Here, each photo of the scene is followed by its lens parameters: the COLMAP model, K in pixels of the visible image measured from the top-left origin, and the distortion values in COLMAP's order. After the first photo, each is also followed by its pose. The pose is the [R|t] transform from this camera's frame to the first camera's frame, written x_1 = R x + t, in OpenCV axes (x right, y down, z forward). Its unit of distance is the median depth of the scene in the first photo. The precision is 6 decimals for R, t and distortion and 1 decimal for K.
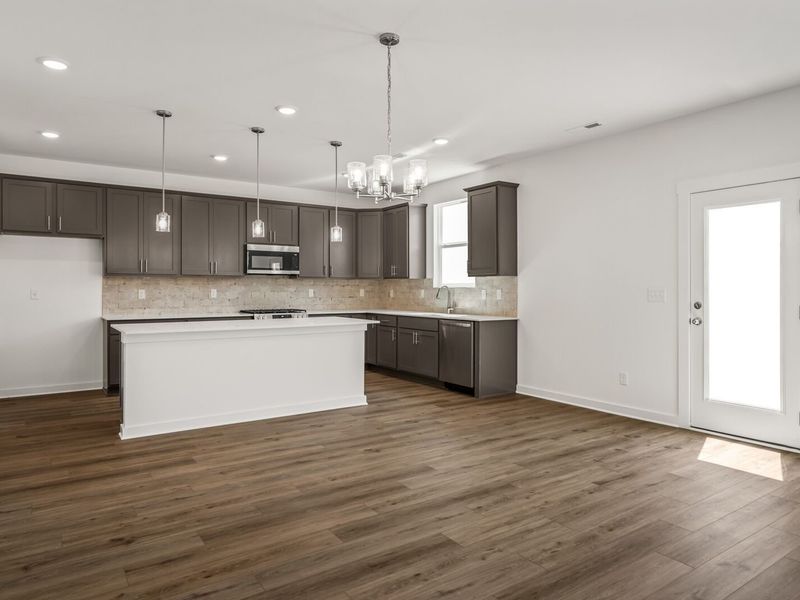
lens RADIAL K [[528.1, 0, 400.0], [0, 528.1, 289.0], [0, 0, 1]] dist [-0.002795, -0.000029]
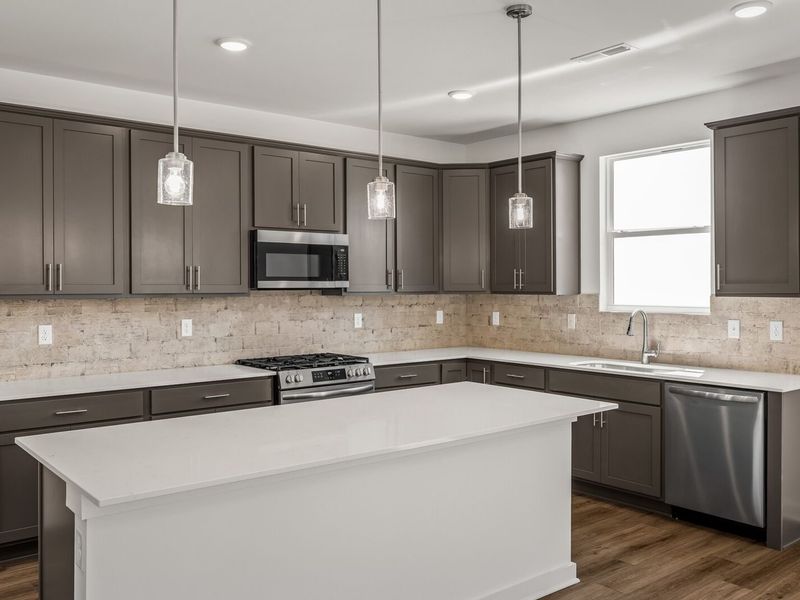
lens RADIAL K [[724.6, 0, 398.4], [0, 724.6, 284.5], [0, 0, 1]] dist [0.000377, 0.002098]
pose [[0.996533, -0.004024, 0.083101, -0.241666], [0.004002, 0.999992, 0.000434, -0.037389], [-0.083102, -0.000100, 0.996541, 0.342553]]
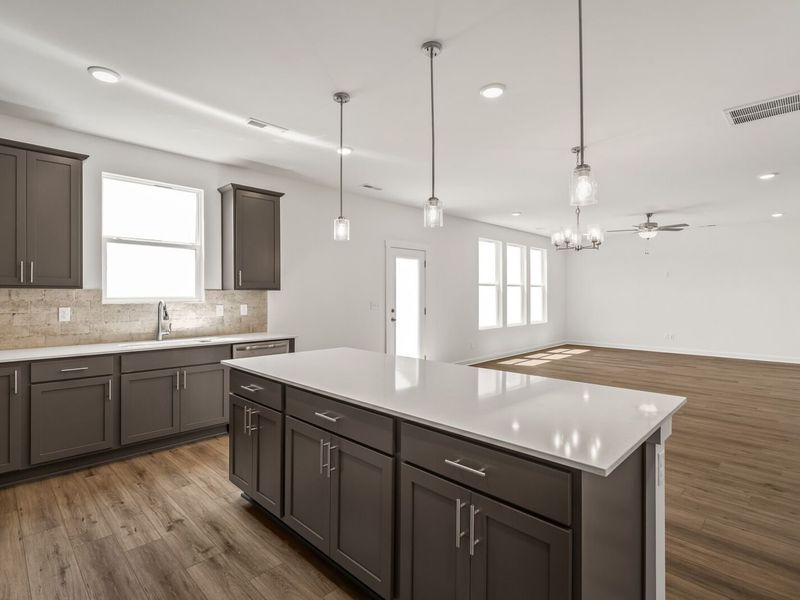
lens RADIAL K [[406.0, 0, 400.7], [0, 406.0, 294.9], [0, 0, 1]] dist [-0.003268, 0.000388]
pose [[-0.192534, -0.001273, 0.981290, -0.571725], [-0.000990, 0.999999, 0.001103, -0.016827], [-0.981290, -0.000759, -0.192535, 0.896063]]
